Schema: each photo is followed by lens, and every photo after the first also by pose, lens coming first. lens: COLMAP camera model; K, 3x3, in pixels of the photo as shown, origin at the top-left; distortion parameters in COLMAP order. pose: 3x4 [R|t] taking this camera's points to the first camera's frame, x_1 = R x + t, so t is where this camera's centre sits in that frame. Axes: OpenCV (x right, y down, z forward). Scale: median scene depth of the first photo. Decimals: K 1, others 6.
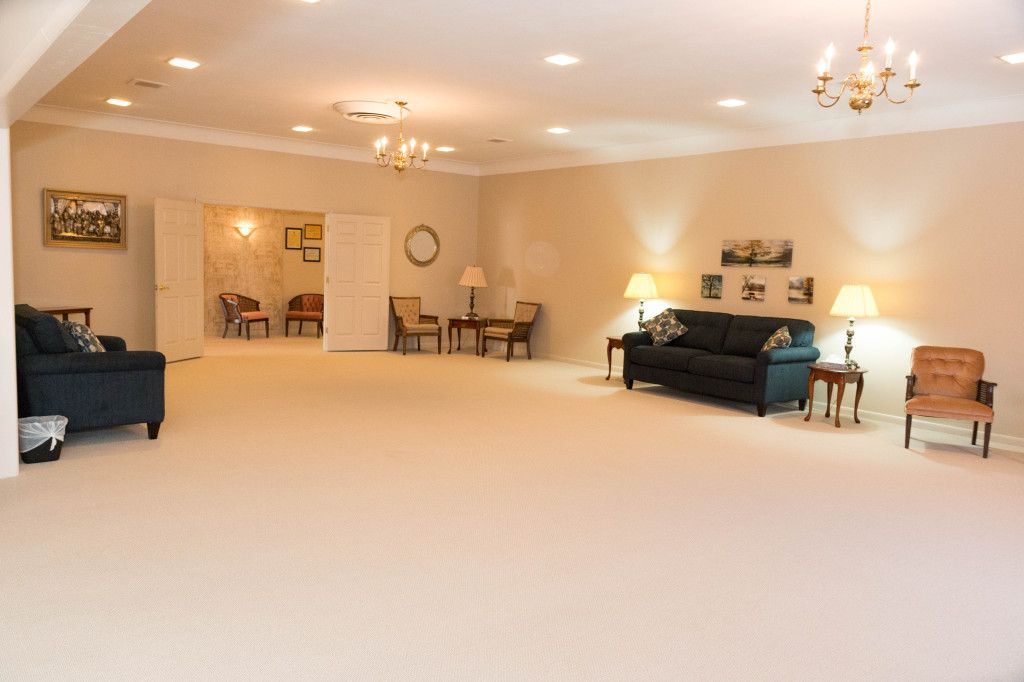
lens RADIAL K [[772.3, 0, 516.3], [0, 772.3, 333.7], [0, 0, 1]] dist [-0.002116, 0.001677]
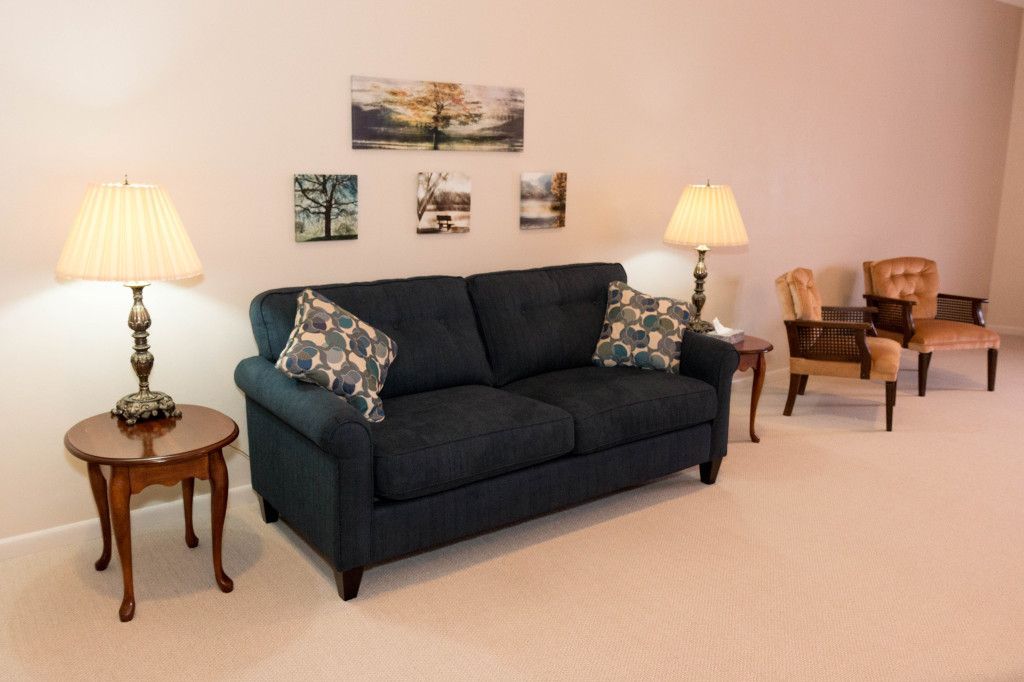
lens RADIAL K [[785.6, 0, 501.1], [0, 785.6, 340.0], [0, 0, 1]] dist [-0.003394, 0.002268]
pose [[0.066742, -0.260009, 0.963297, -0.115260], [0.073155, 0.964126, 0.255164, -0.094266], [-0.995085, 0.053440, 0.083369, 0.945107]]
